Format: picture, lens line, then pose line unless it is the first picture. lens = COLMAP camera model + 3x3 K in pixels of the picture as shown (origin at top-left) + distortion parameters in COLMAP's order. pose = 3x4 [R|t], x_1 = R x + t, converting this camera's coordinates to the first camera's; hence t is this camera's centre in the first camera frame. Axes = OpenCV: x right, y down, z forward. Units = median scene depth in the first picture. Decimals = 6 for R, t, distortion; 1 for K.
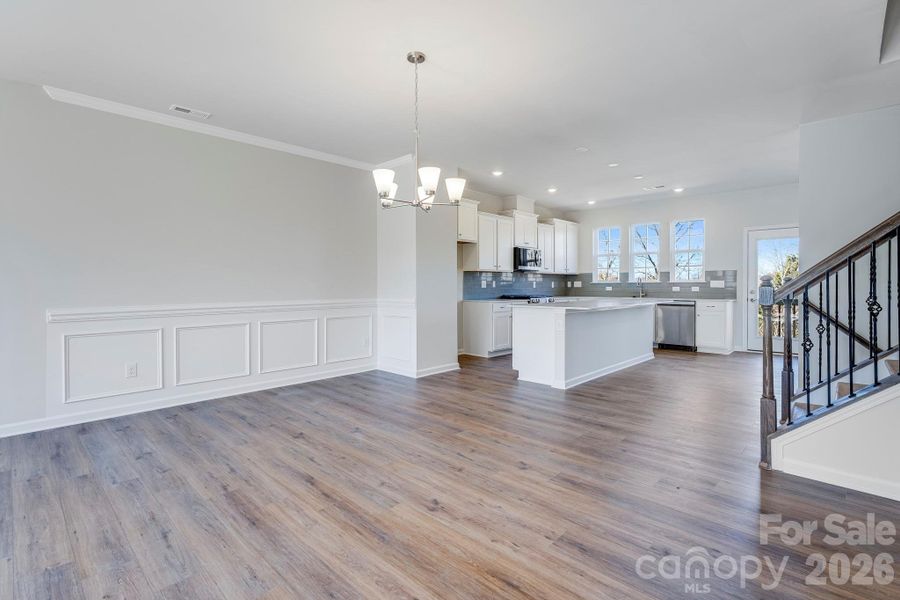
lens RADIAL K [[421.0, 0, 450.2], [0, 421.0, 292.4], [0, 0, 1]] dist [0.000040, -0.000024]
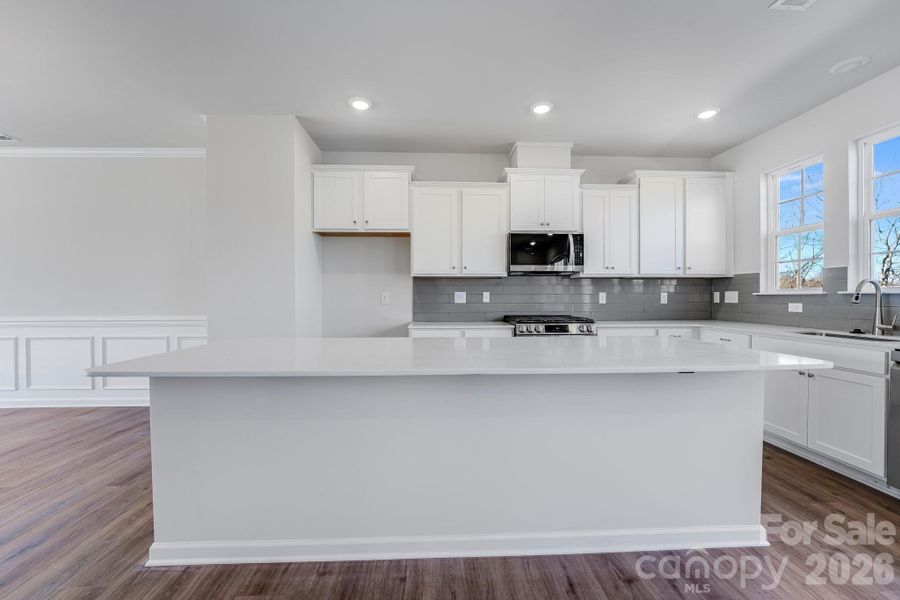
lens RADIAL K [[365.4, 0, 452.0], [0, 365.4, 298.3], [0, 0, 1]] dist [-0.012168, -0.000030]
pose [[0.730684, 0.003015, -0.682709, 0.435701], [-0.011142, 0.999910, -0.007509, -0.013761], [0.682624, 0.013093, 0.730652, 0.582499]]
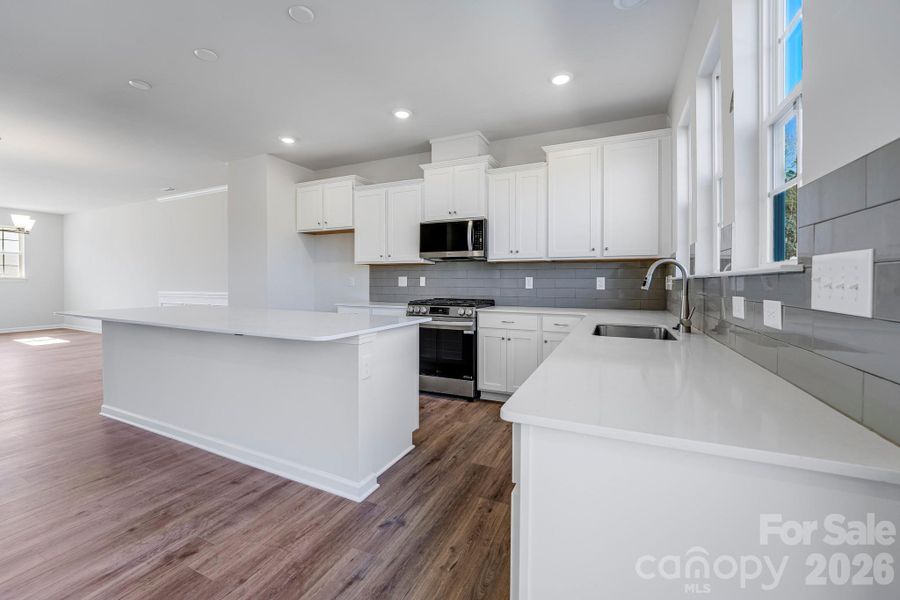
lens RADIAL K [[368.5, 0, 448.4], [0, 368.5, 282.3], [0, 0, 1]] dist [-0.002141, -0.000108]
pose [[0.317365, 0.006539, -0.948281, 0.692564], [-0.019442, 0.999811, 0.000387, -0.019625], [0.948104, 0.018314, 0.317432, 0.857919]]
